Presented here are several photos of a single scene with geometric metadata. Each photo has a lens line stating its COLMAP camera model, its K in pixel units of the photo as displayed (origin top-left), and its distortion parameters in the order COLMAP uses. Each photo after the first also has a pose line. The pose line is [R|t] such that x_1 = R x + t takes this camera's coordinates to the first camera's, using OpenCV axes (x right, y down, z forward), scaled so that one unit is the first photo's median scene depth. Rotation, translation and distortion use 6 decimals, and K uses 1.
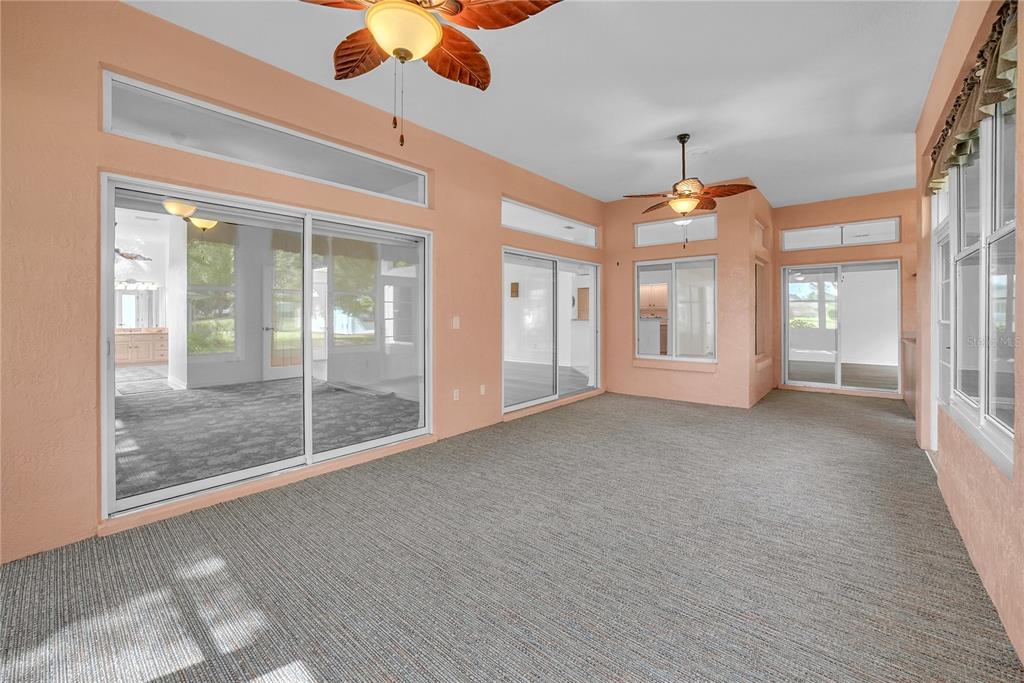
lens RADIAL K [[421.2, 0, 513.5], [0, 421.2, 318.5], [0, 0, 1]] dist [-0.034309, 0.000044]
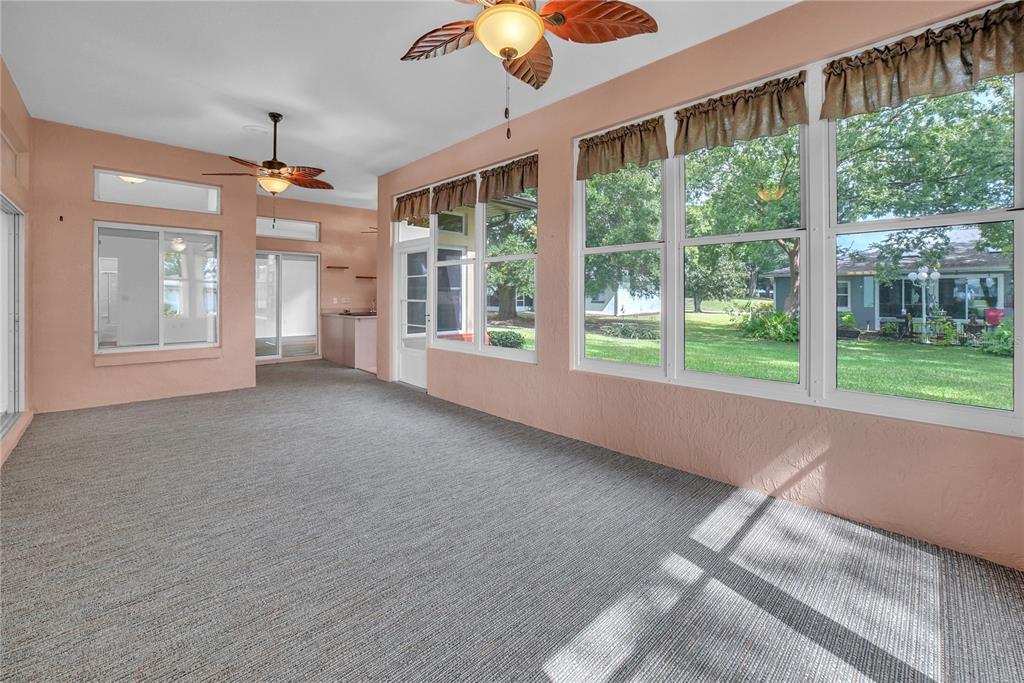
lens RADIAL K [[414.7, 0, 511.0], [0, 414.7, 298.1], [0, 0, 1]] dist [-0.001643, 0.000092]
pose [[0.120118, -0.000362, 0.992760, -0.628412], [0.002768, 0.999996, 0.000030, -0.002253], [-0.992756, 0.002744, 0.120118, 0.412398]]
